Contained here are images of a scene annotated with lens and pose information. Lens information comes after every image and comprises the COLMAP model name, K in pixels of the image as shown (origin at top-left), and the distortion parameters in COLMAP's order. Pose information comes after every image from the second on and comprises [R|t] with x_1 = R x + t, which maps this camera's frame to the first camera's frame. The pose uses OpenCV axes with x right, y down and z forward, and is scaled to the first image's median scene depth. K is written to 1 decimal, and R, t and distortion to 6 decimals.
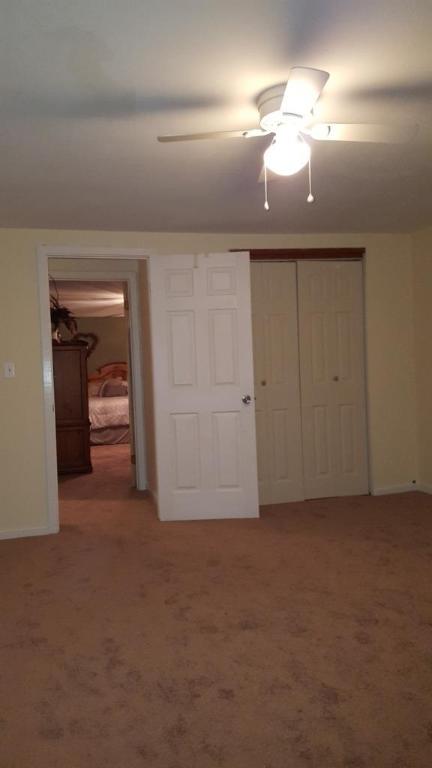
lens RADIAL K [[576.5, 0, 197.3], [0, 576.5, 384.5], [0, 0, 1]] dist [0.121652, -0.187996]
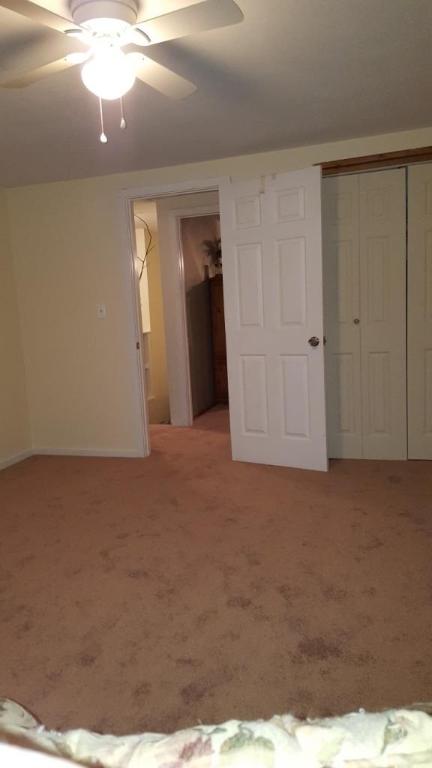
lens RADIAL K [[562.5, 0, 216.9], [0, 562.5, 392.1], [0, 0, 1]] dist [0.106034, -0.135829]
pose [[0.839564, 0.072304, -0.538427, 0.650673], [0.006083, 0.989790, 0.142403, -0.032596], [0.543226, -0.122832, 0.830552, 0.278289]]
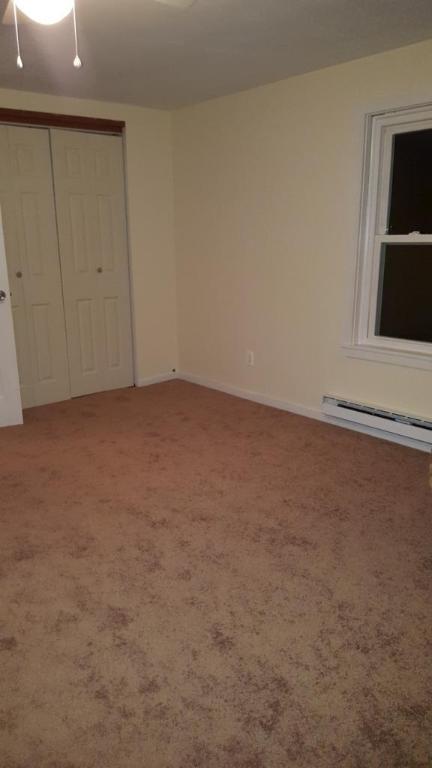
lens RADIAL K [[562.5, 0, 216.9], [0, 562.5, 392.1], [0, 0, 1]] dist [0.106034, -0.135829]
pose [[0.896728, -0.083363, 0.434661, -0.011220], [-0.021813, 0.972583, 0.231531, -0.058211], [-0.442045, -0.217102, 0.870323, 0.121162]]
